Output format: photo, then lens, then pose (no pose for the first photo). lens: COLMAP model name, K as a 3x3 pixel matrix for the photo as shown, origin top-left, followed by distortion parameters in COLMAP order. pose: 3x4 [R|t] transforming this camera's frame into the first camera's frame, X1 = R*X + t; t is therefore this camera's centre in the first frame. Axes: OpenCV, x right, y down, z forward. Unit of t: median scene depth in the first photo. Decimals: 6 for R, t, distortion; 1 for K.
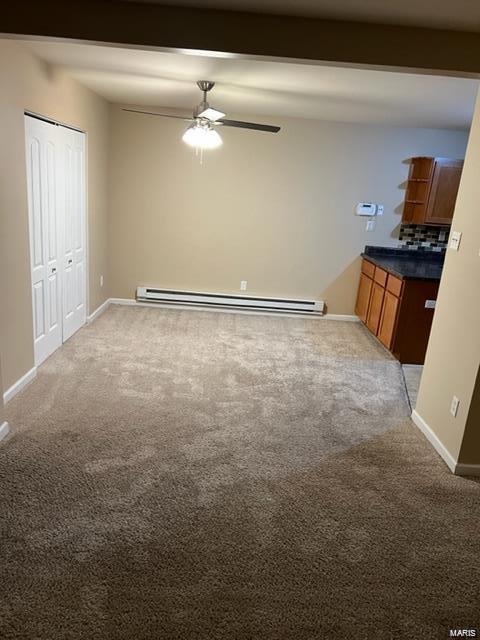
lens RADIAL K [[480.3, 0, 240.0], [0, 480.3, 320.0], [0, 0, 1]] dist [0.069274, -0.089323]
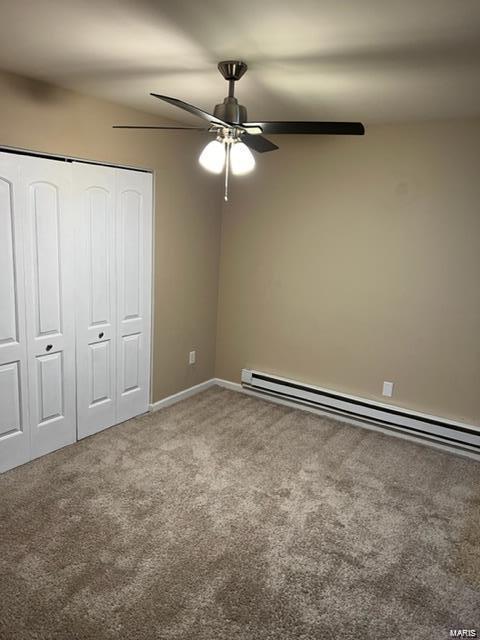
lens RADIAL K [[480.3, 0, 240.0], [0, 480.3, 320.0], [0, 0, 1]] dist [0.069274, -0.089323]
pose [[0.825564, 0.077997, -0.558893, 0.236956], [-0.135960, 0.988719, -0.062850, -0.116108], [0.547686, 0.127874, 0.826855, 0.442841]]
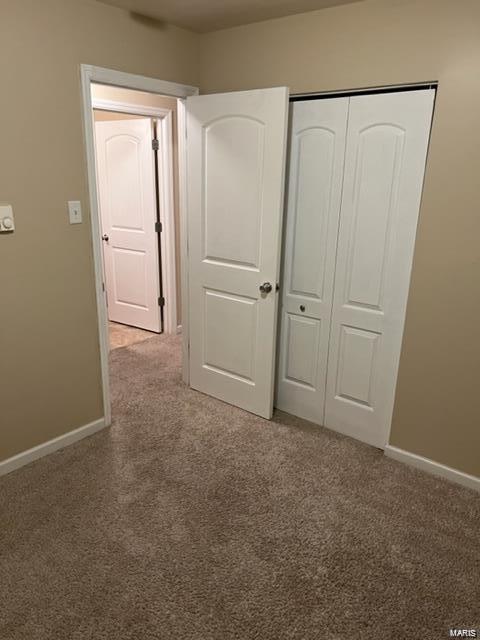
lens RADIAL K [[480.3, 0, 240.0], [0, 480.3, 320.0], [0, 0, 1]] dist [0.069274, -0.089323]
pose [[-0.628821, 0.143658, -0.764164, 0.185794], [-0.280095, 0.874954, 0.394972, -0.300954], [0.725349, 0.462405, -0.509951, 1.133199]]
